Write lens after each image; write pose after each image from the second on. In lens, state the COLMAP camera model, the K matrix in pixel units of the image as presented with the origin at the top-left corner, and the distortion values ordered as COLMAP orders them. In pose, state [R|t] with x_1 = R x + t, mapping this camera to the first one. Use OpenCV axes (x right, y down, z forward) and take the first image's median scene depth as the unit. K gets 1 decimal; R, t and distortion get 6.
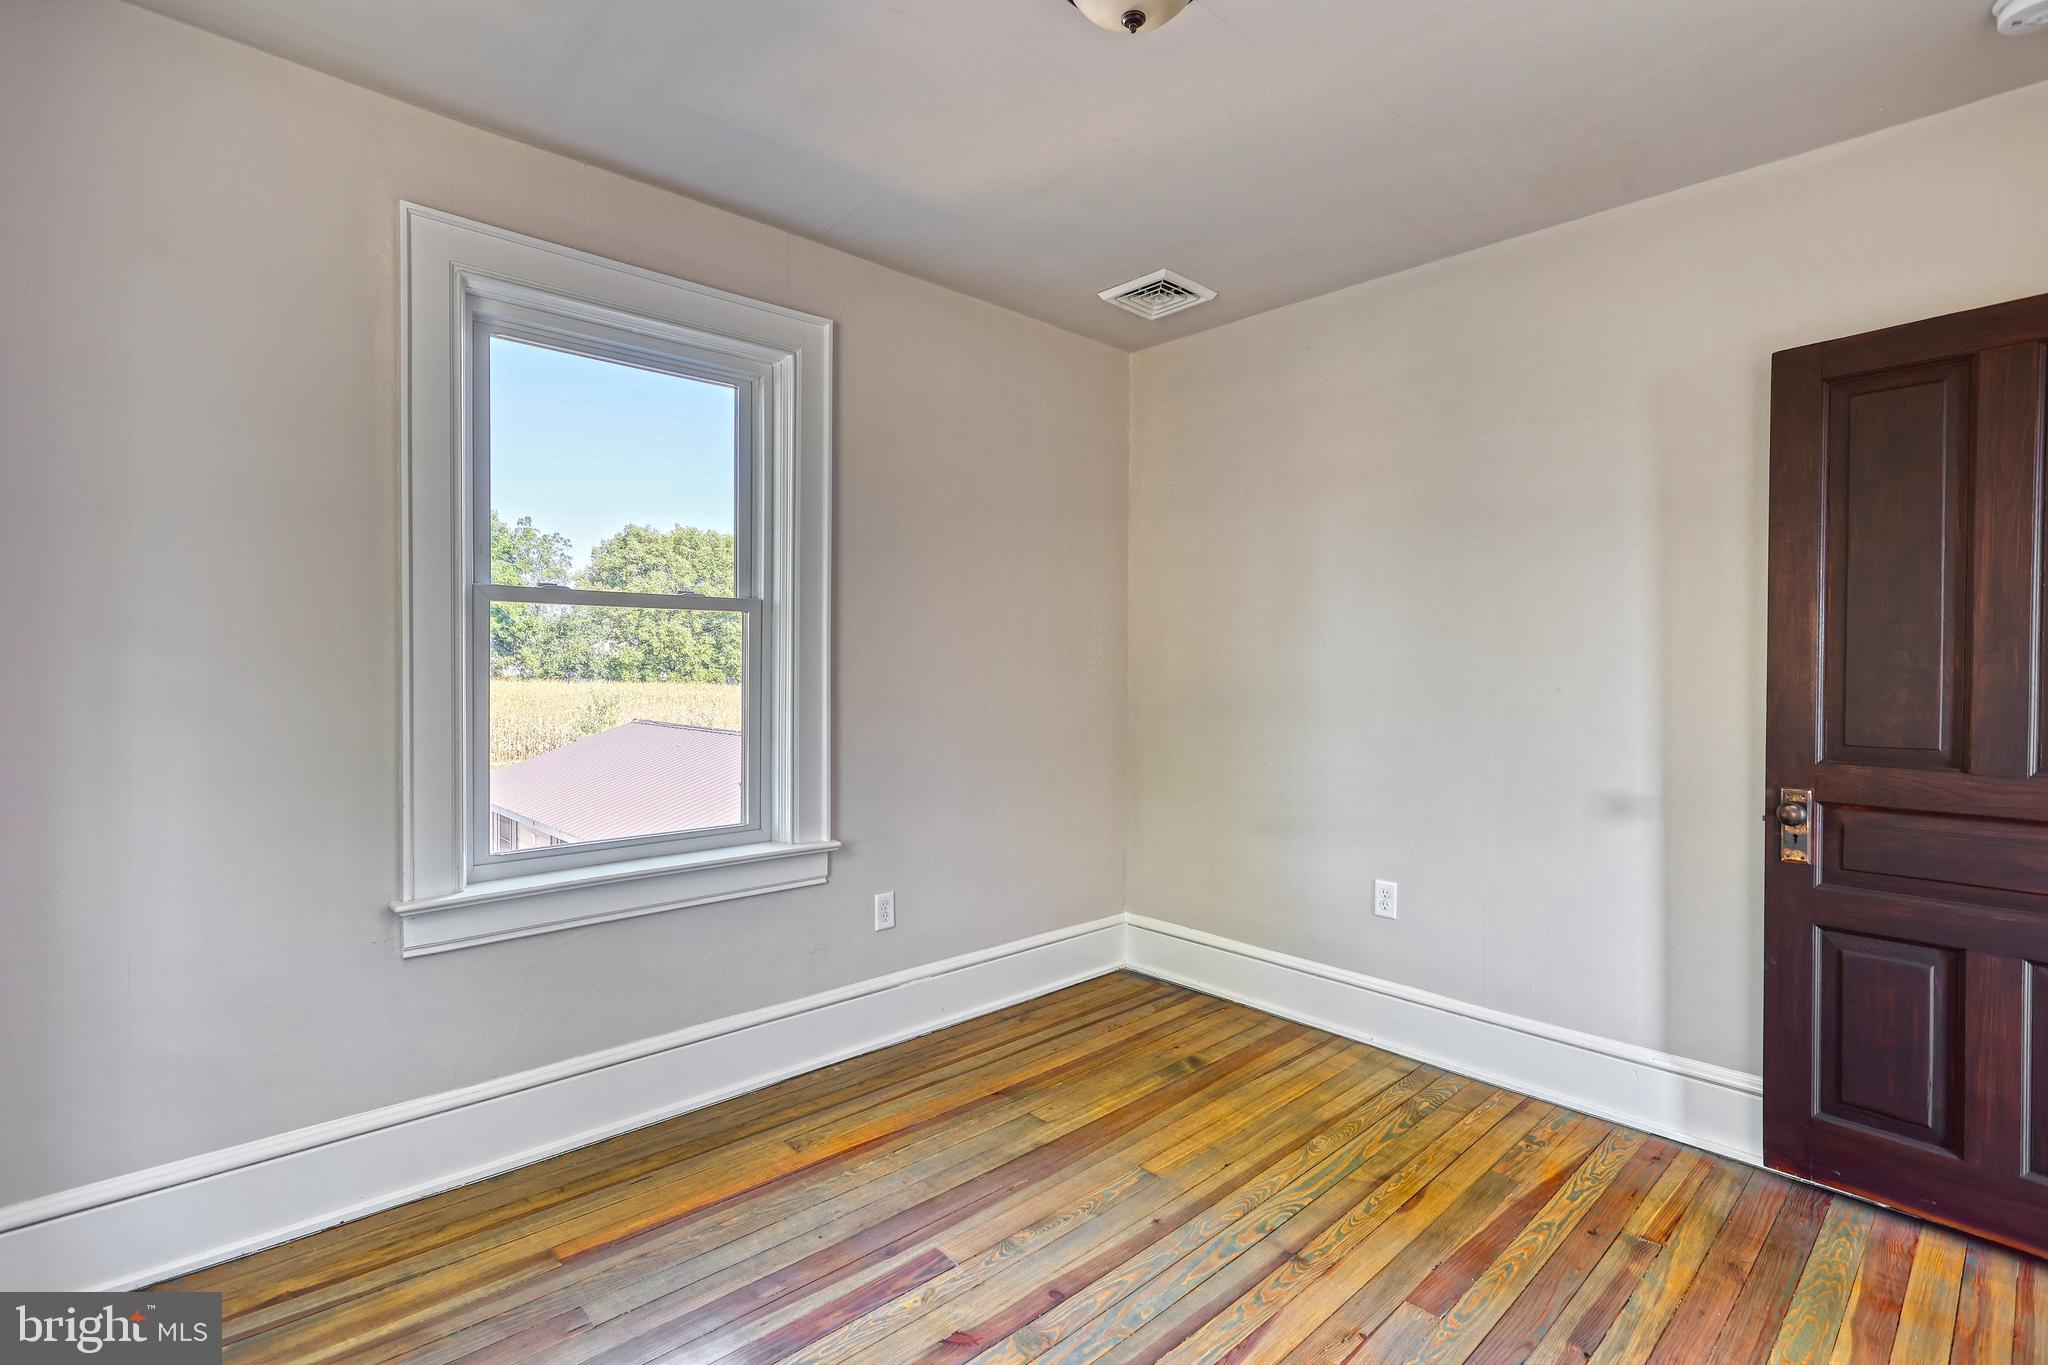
lens RADIAL K [[968.0, 0, 1024.4], [0, 968.0, 680.7], [0, 0, 1]] dist [-0.007676, 0.005184]
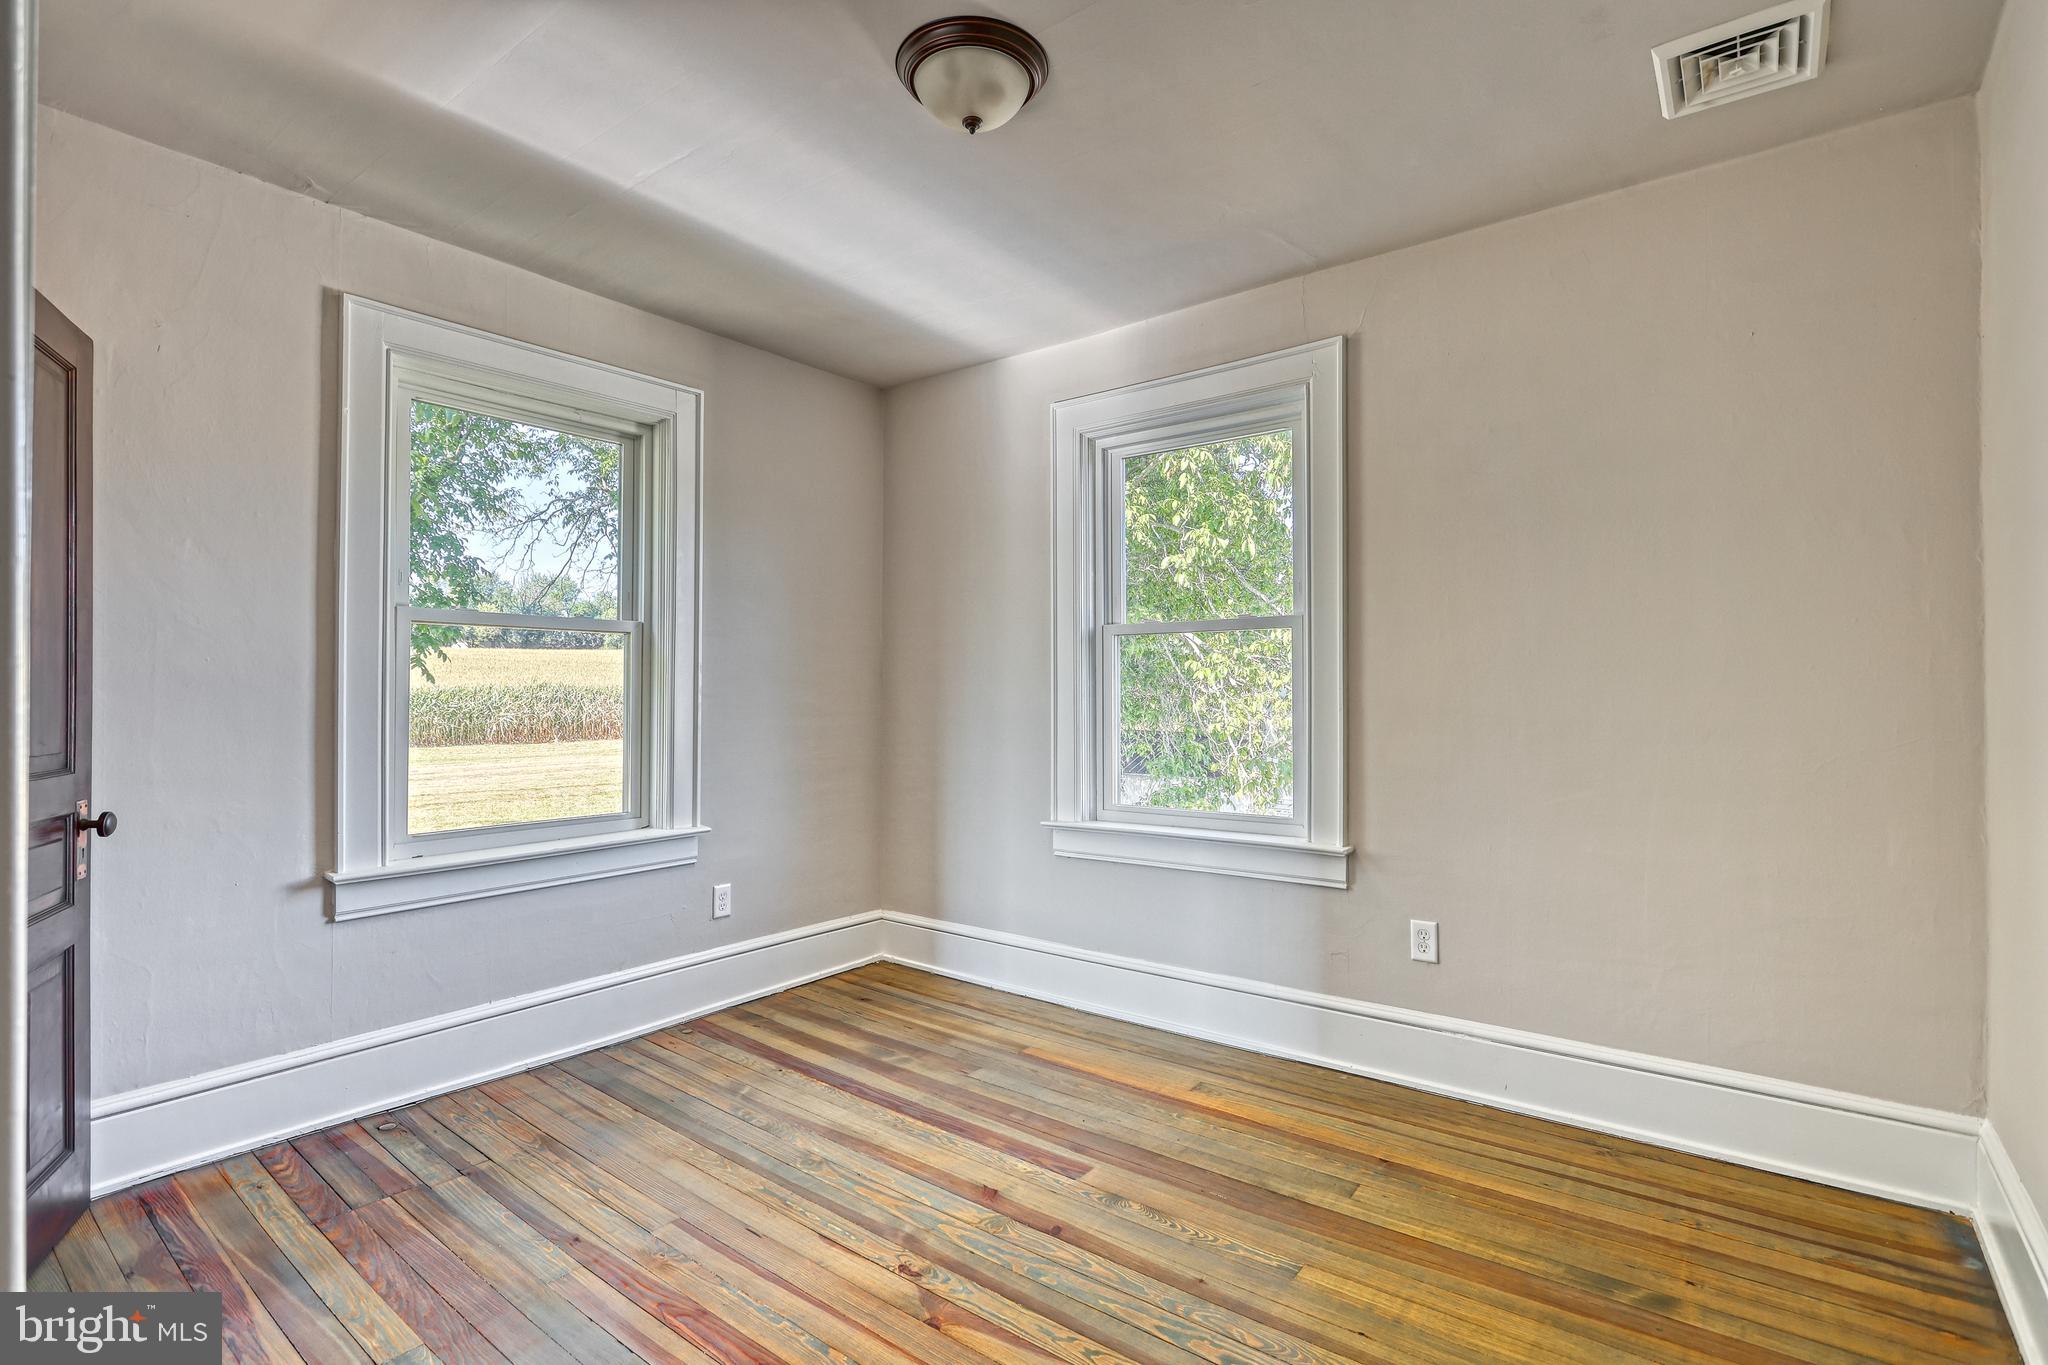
lens RADIAL K [[968.0, 0, 1024.4], [0, 968.0, 680.7], [0, 0, 1]] dist [-0.007676, 0.005184]
pose [[0.151395, -0.019888, -0.988273, 0.782609], [-0.012724, 0.999676, -0.022066, 0.019466], [0.988391, 0.015916, 0.151093, 0.539691]]
